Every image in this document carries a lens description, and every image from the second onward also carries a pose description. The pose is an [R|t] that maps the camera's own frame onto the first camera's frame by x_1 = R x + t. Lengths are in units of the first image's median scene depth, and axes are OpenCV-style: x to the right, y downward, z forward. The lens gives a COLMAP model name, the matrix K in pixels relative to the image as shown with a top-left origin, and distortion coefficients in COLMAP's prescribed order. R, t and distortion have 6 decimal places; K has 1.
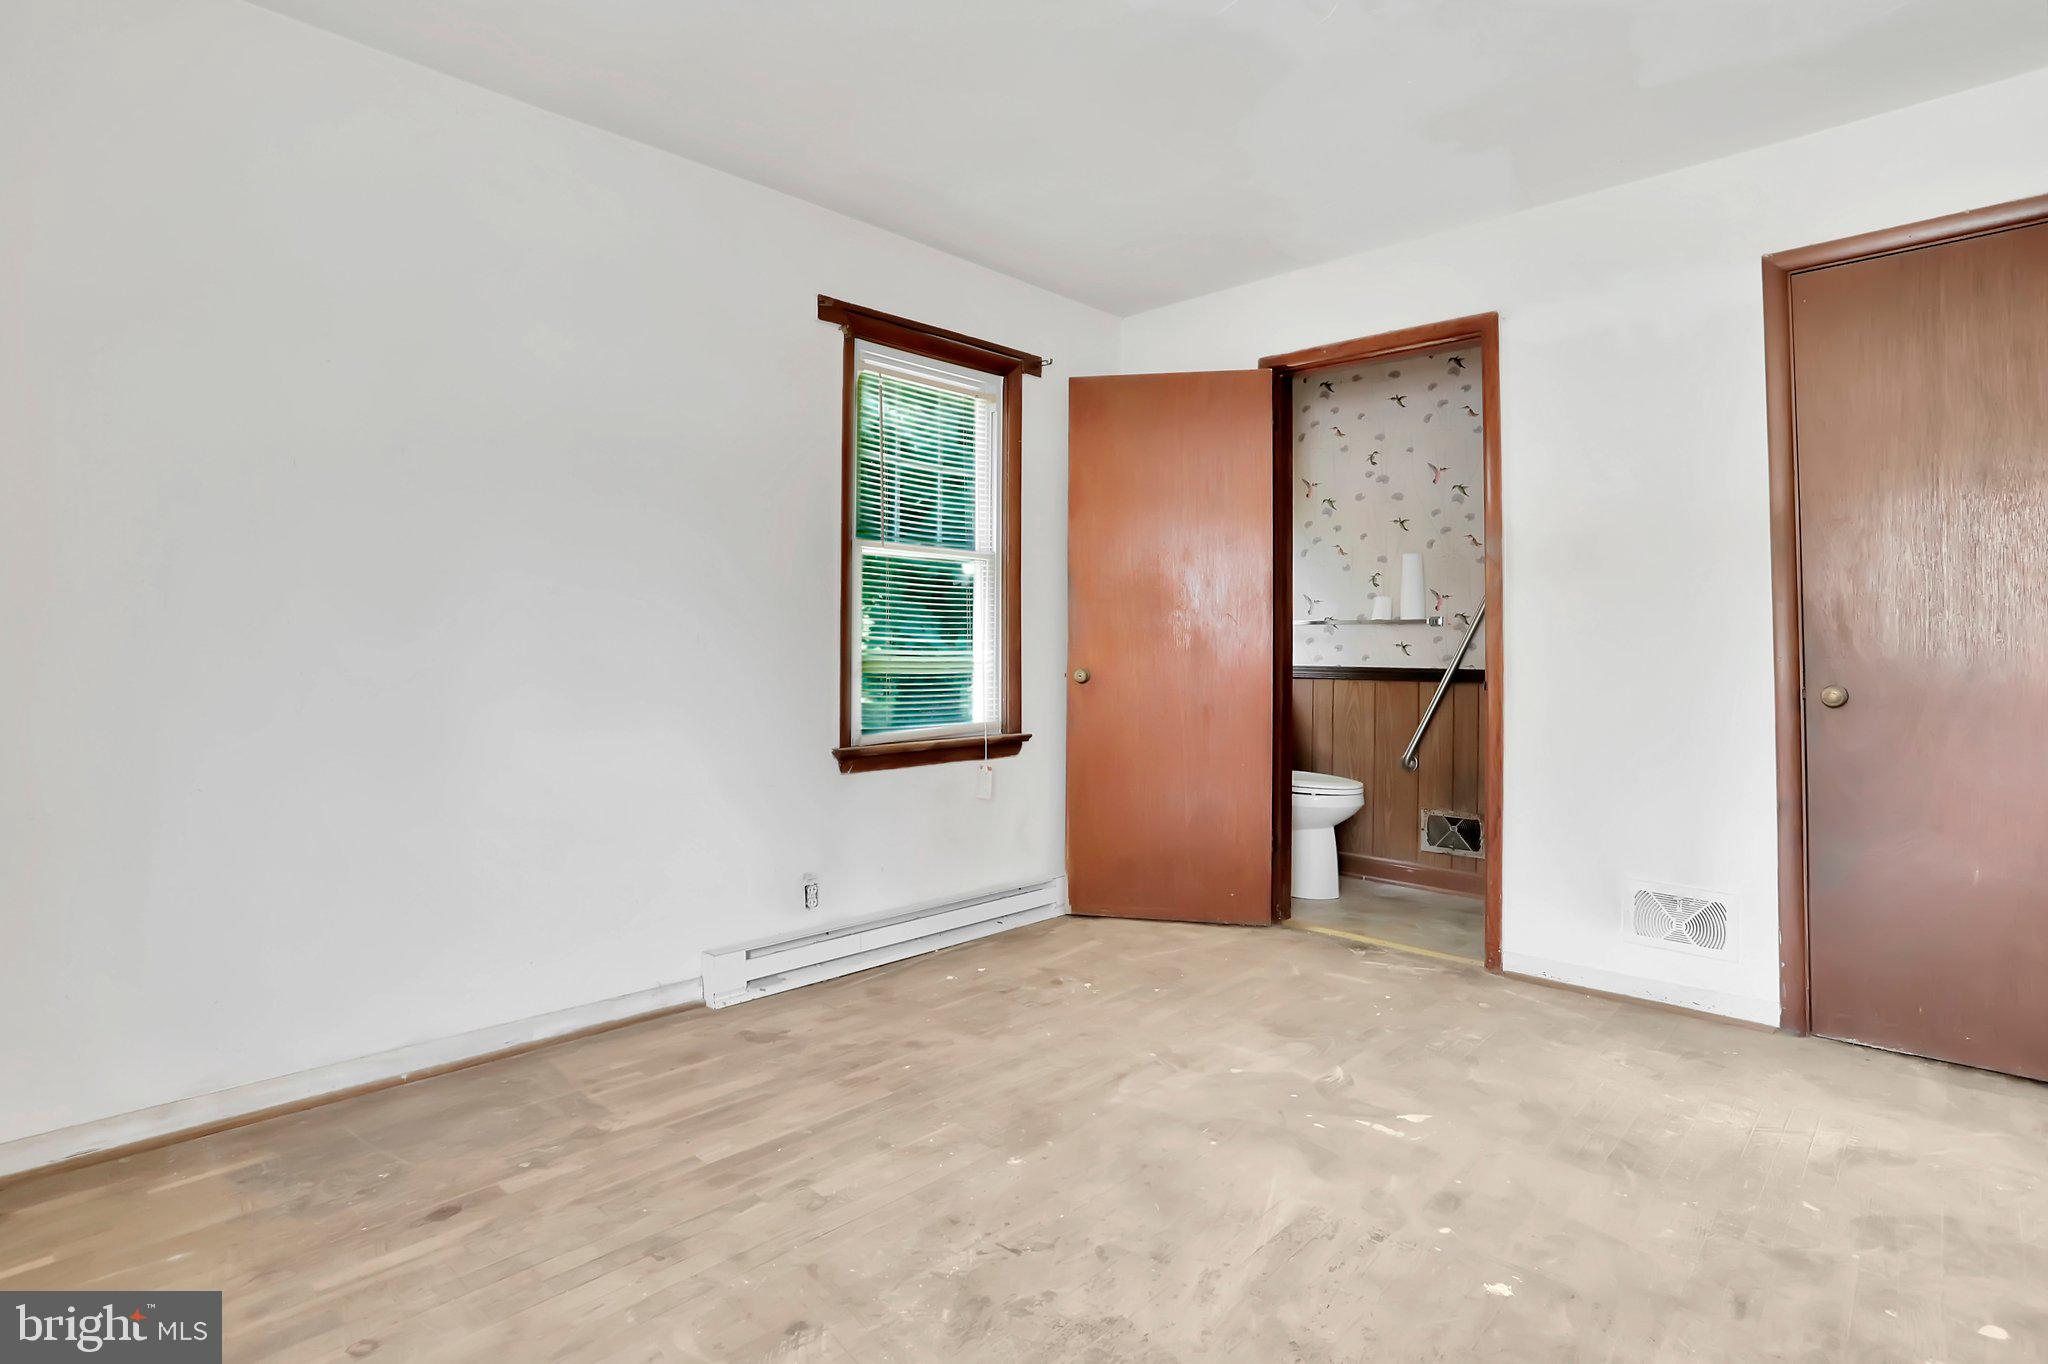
lens RADIAL K [[973.2, 0, 996.0], [0, 973.2, 631.1], [0, 0, 1]] dist [-0.046173, 0.014545]
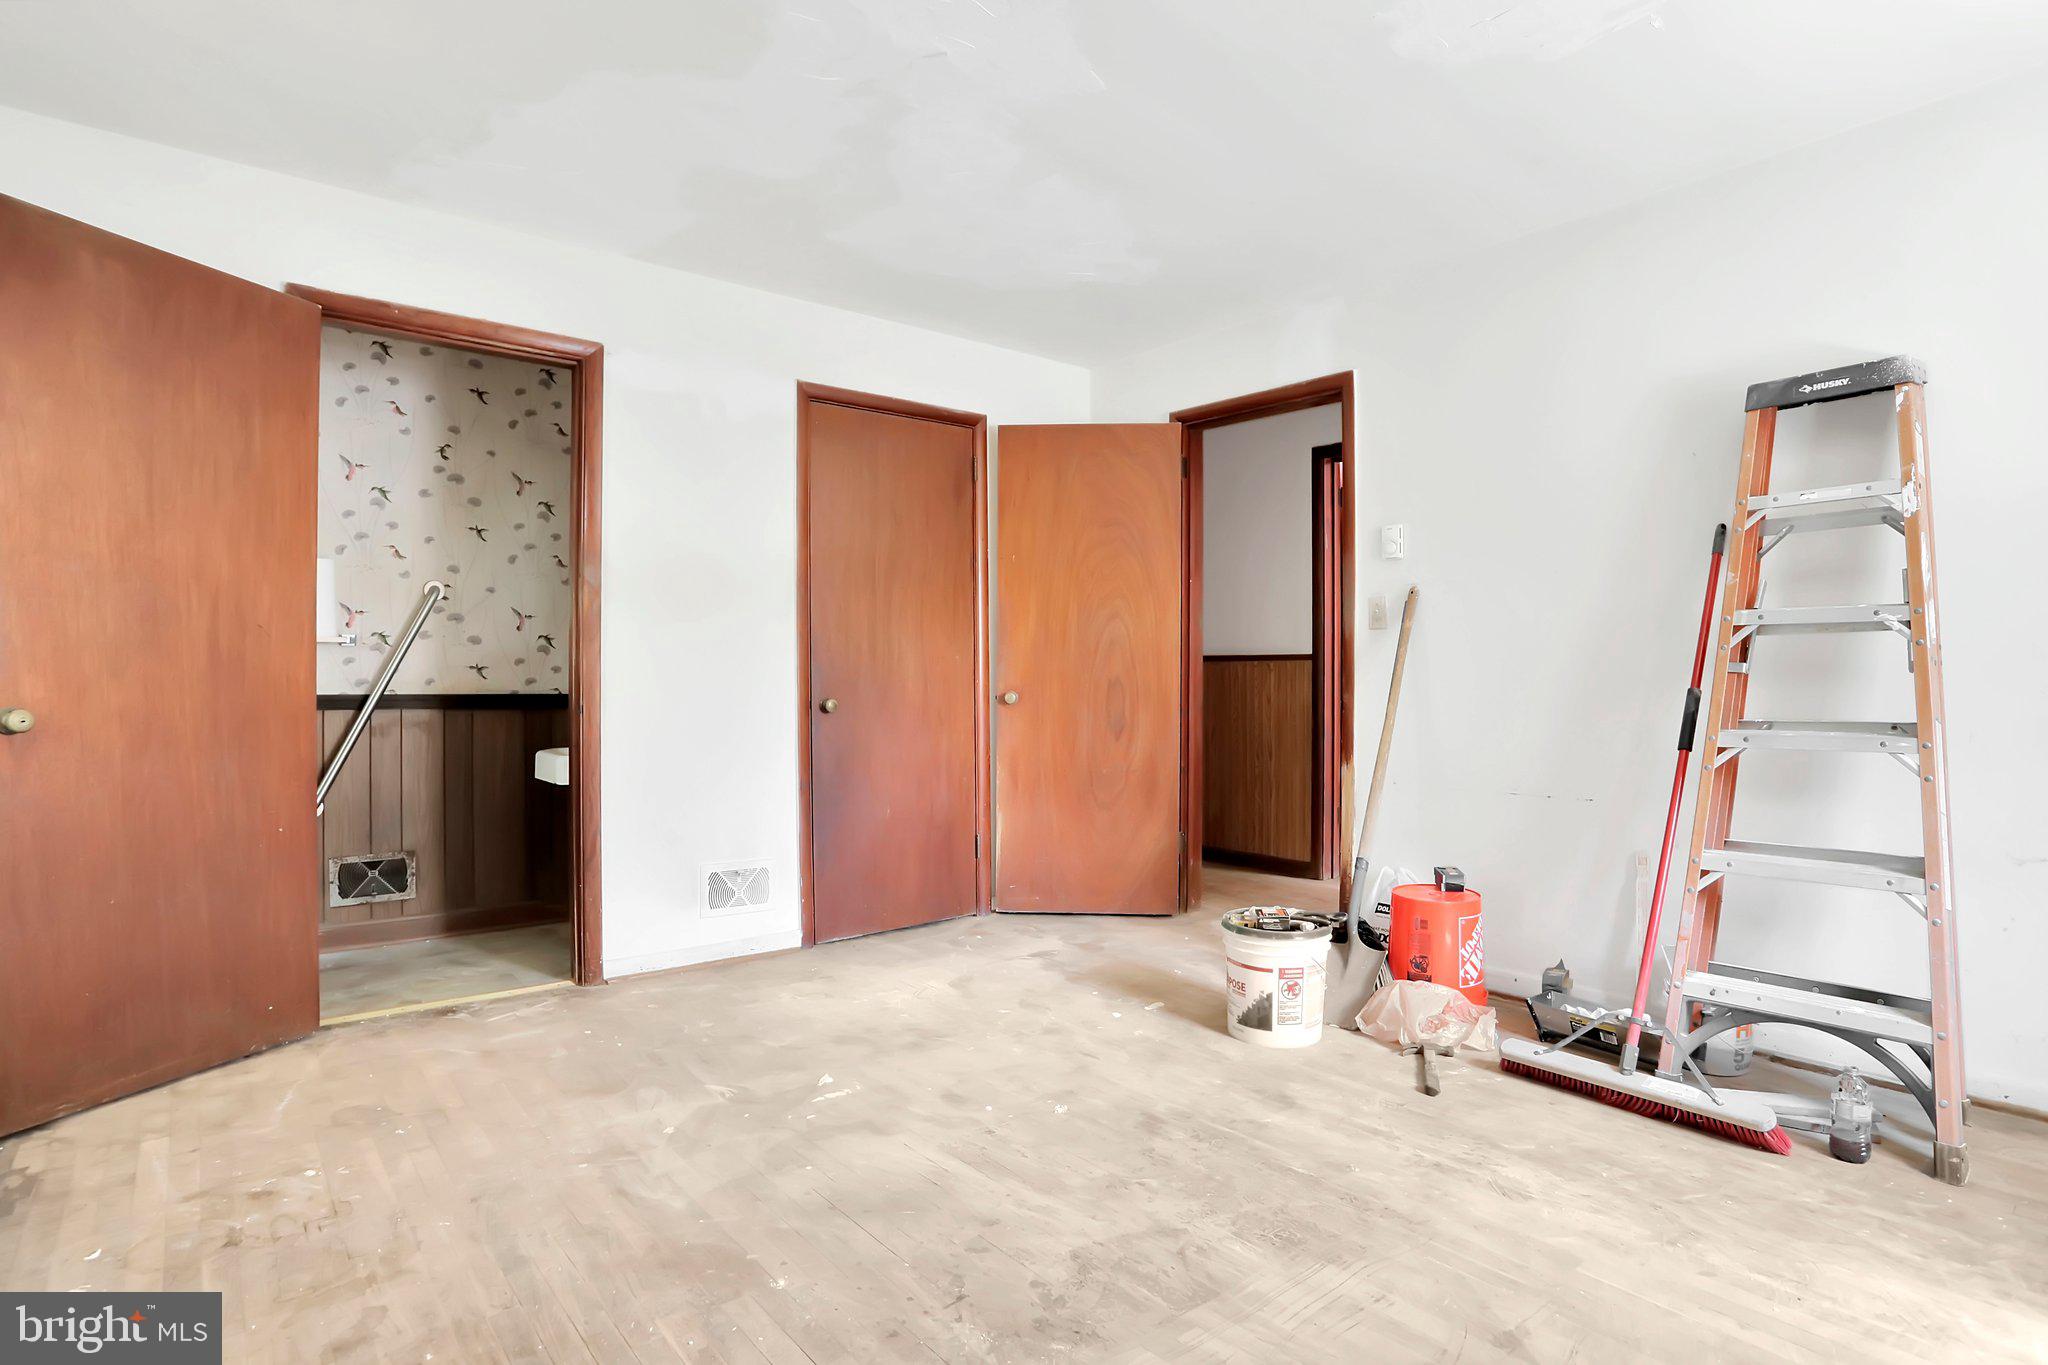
lens RADIAL K [[1006.1, 0, 1016.4], [0, 1006.1, 678.0], [0, 0, 1]] dist [-0.074484, 0.030556]
pose [[0.142477, -0.004114, 0.989790, -0.630644], [-0.020777, 0.999759, 0.007146, 0.012031], [-0.989580, -0.021583, 0.142357, 0.546860]]
